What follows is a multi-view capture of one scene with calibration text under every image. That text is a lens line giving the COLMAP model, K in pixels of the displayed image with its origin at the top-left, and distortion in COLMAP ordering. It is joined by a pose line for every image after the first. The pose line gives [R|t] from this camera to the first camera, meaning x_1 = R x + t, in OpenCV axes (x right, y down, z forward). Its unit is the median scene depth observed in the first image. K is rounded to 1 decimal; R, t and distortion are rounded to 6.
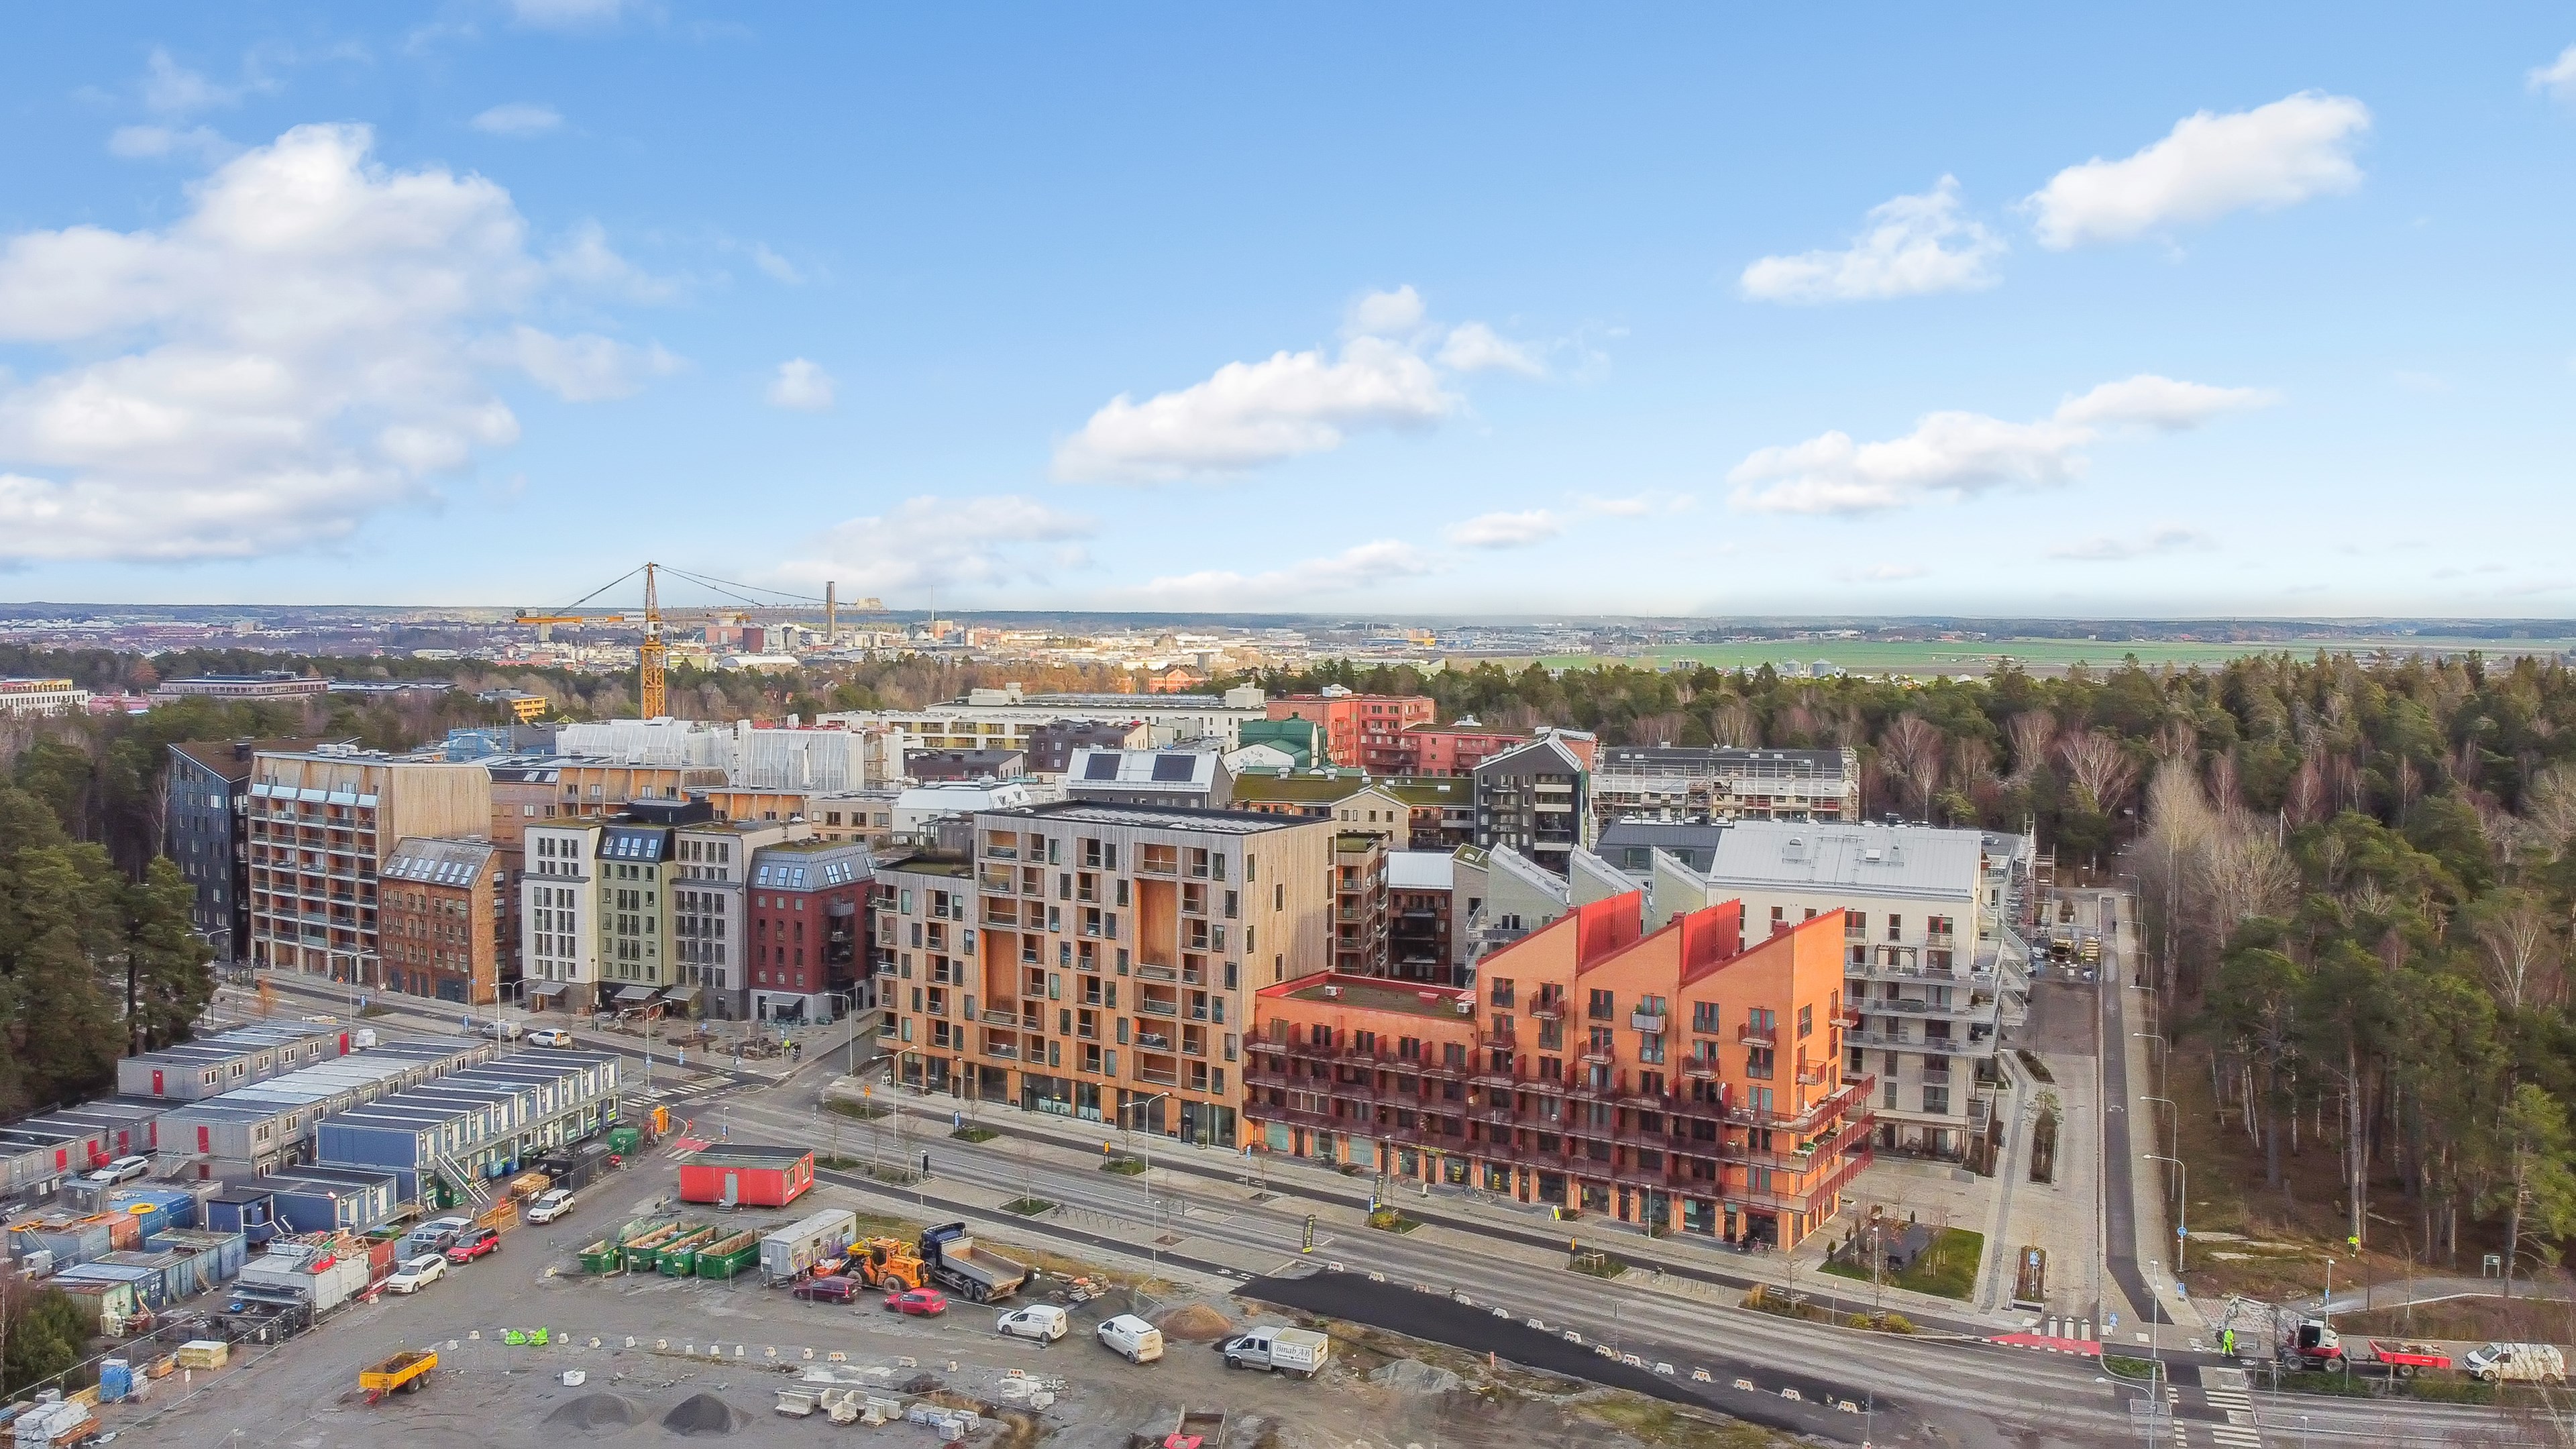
lens RADIAL K [[1933.3, 0, 1288.0], [0, 1933.3, 724.5], [0, 0, 1]] dist [0.004667, -0.005568]
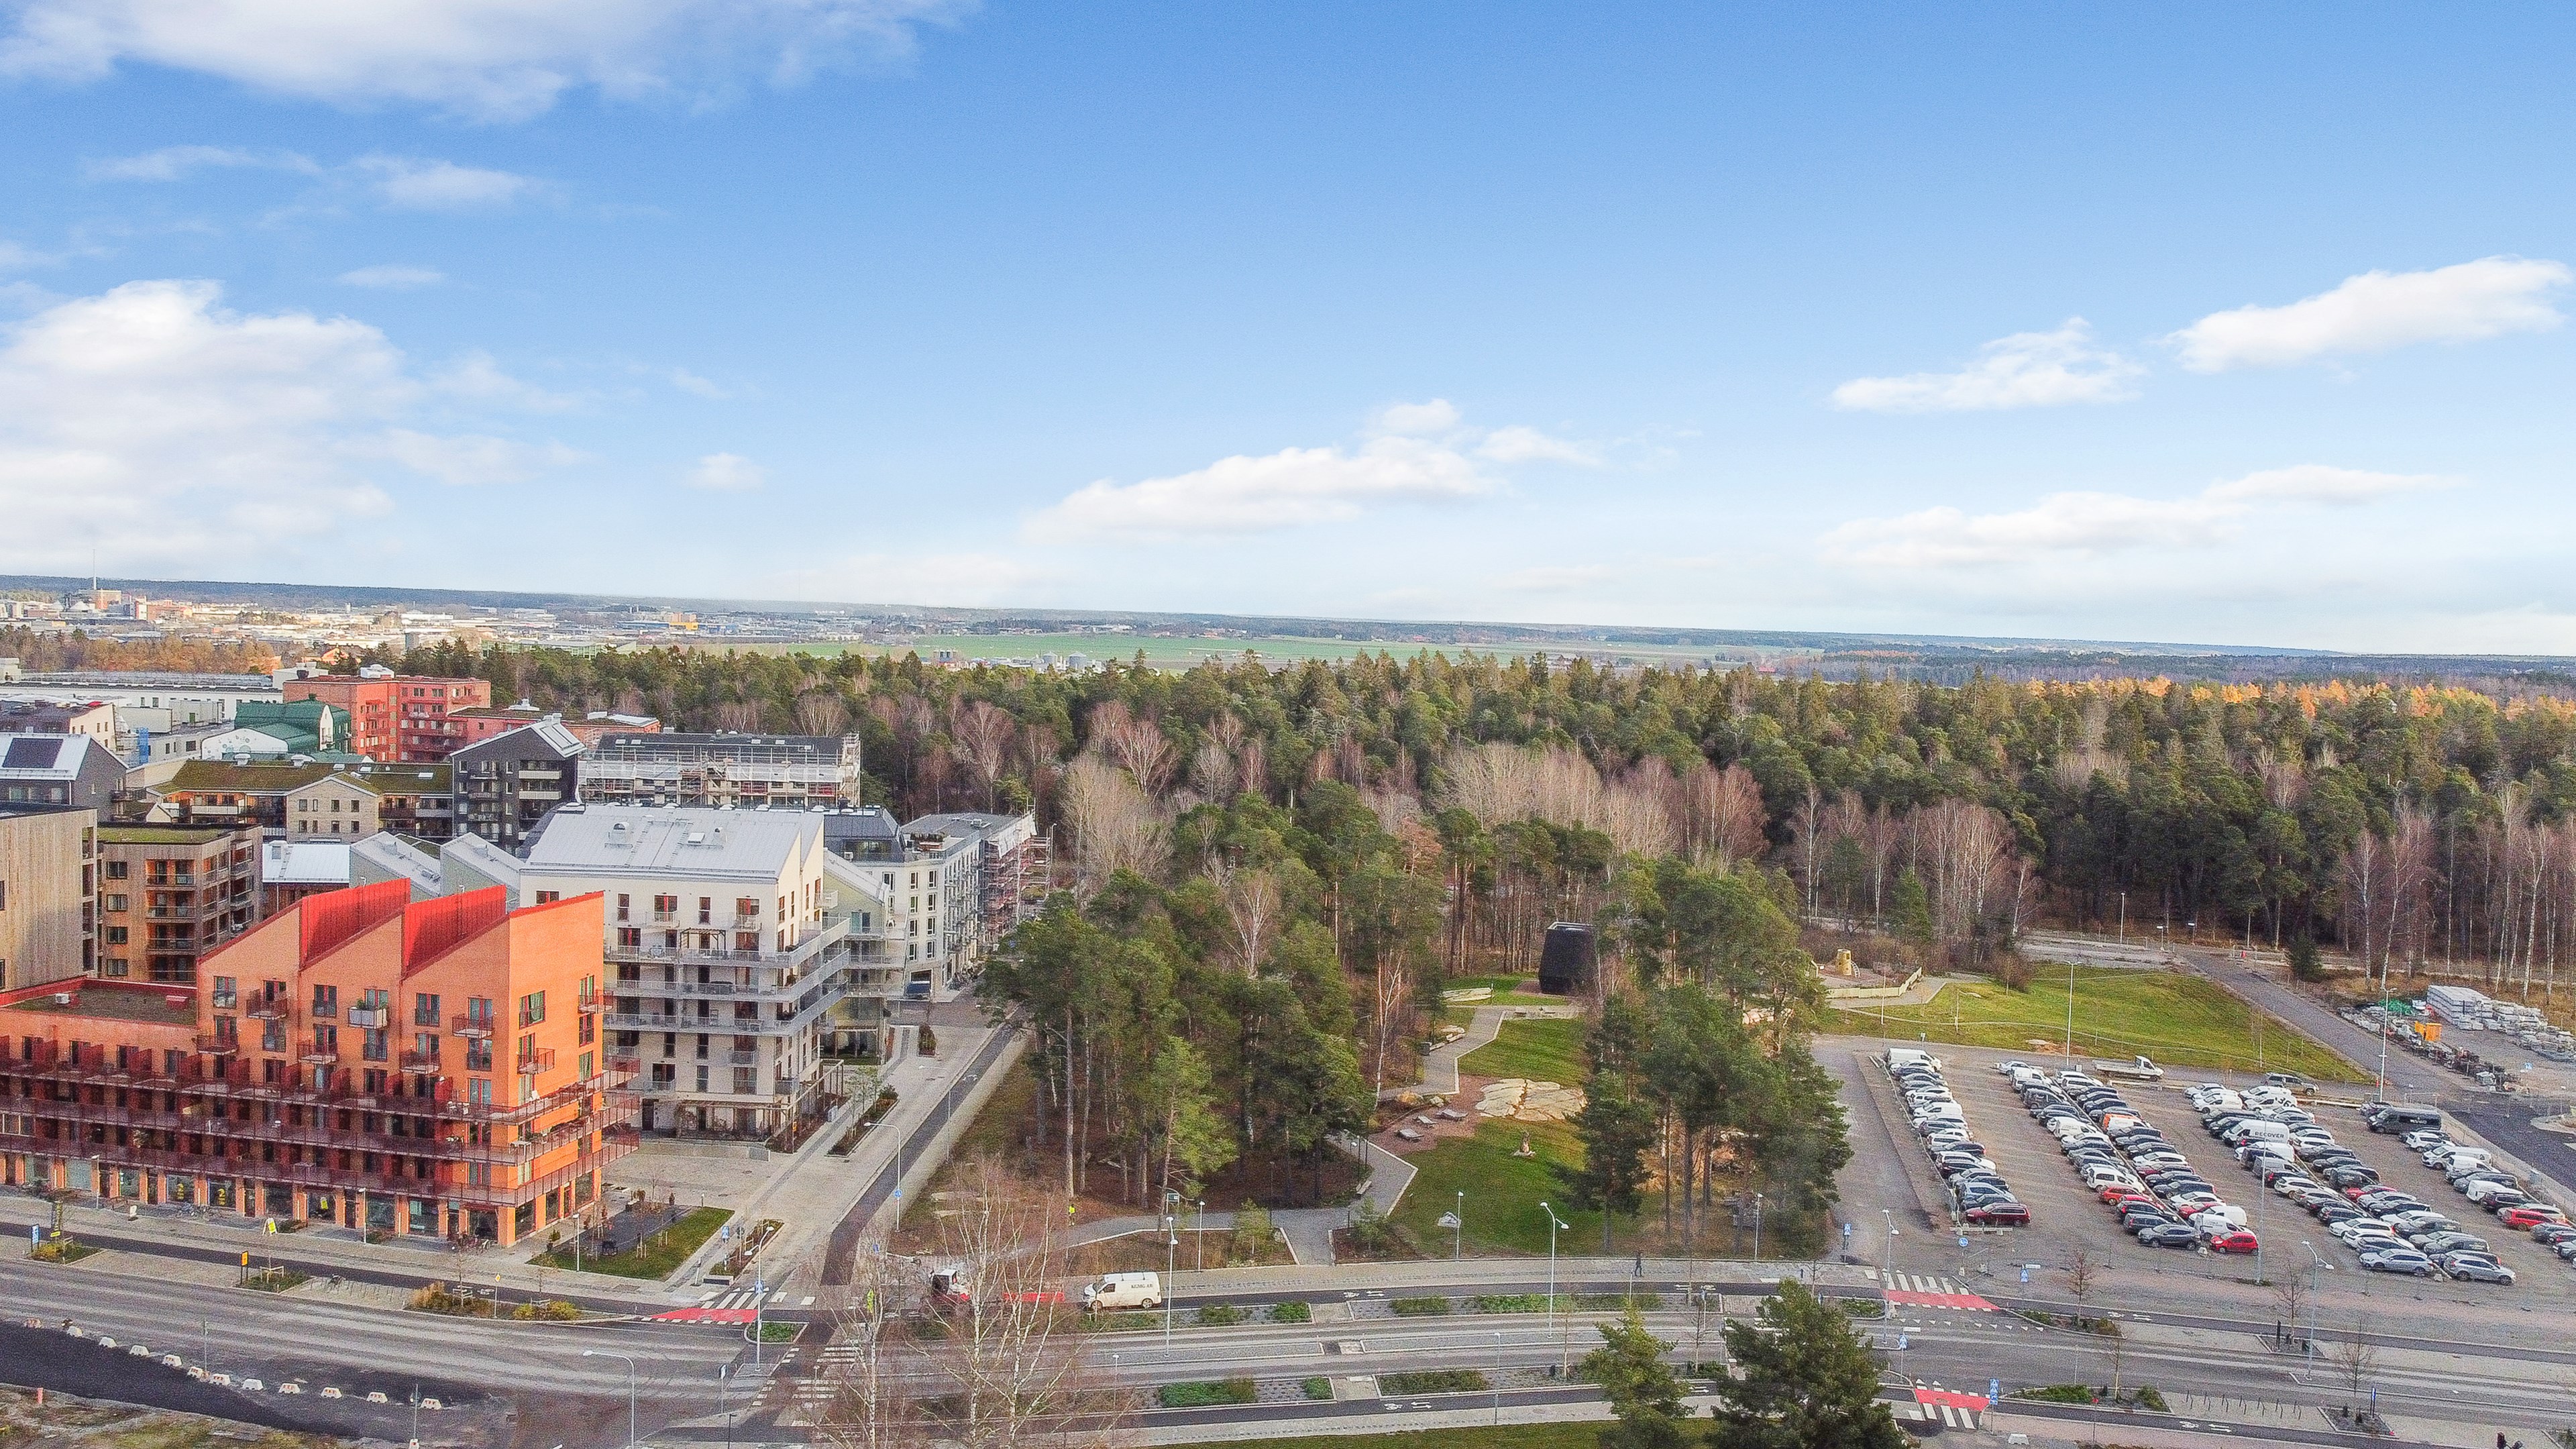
lens RADIAL K [[1933.3, 0, 1288.0], [0, 1933.3, 724.5], [0, 0, 1]] dist [0.004667, -0.005568]
pose [[0.938215, 0.005399, 0.346011, 0.261487], [-0.007118, 0.999968, 0.003699, 0.003074], [-0.345980, -0.005934, 0.938223, -0.044527]]
